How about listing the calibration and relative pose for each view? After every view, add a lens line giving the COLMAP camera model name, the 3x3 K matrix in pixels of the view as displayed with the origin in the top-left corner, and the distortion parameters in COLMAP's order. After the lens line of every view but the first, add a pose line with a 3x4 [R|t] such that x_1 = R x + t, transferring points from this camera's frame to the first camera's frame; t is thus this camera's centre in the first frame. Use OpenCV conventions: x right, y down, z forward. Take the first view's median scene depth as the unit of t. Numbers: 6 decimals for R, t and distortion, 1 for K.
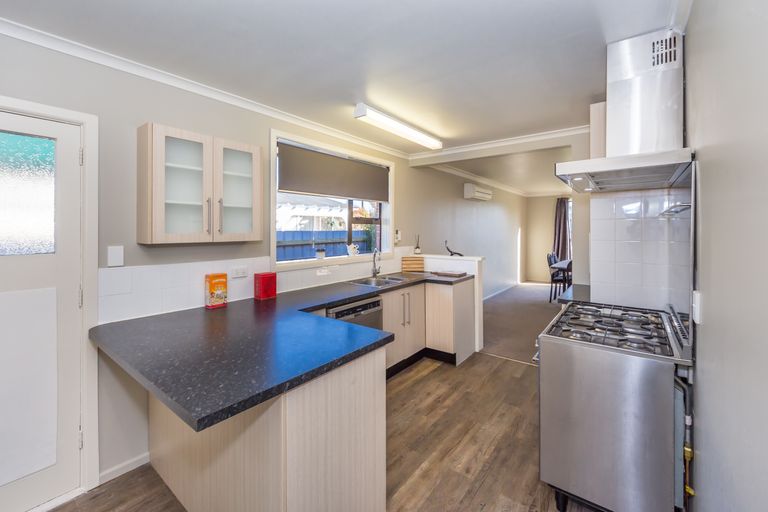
lens RADIAL K [[315.9, 0, 378.9], [0, 315.9, 232.8], [0, 0, 1]] dist [-0.002230, 0.000038]
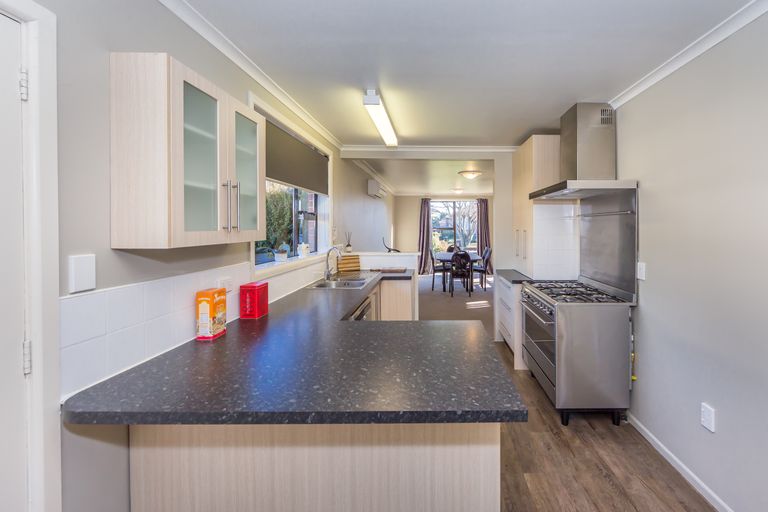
lens RADIAL K [[353.6, 0, 395.3], [0, 353.6, 230.4], [0, 0, 1]] dist [-0.015715, -0.000072]
pose [[0.794452, -0.005038, 0.607307, -0.459307], [0.003204, 0.999986, 0.004105, -0.001214], [-0.607319, -0.001316, 0.794457, 0.097976]]
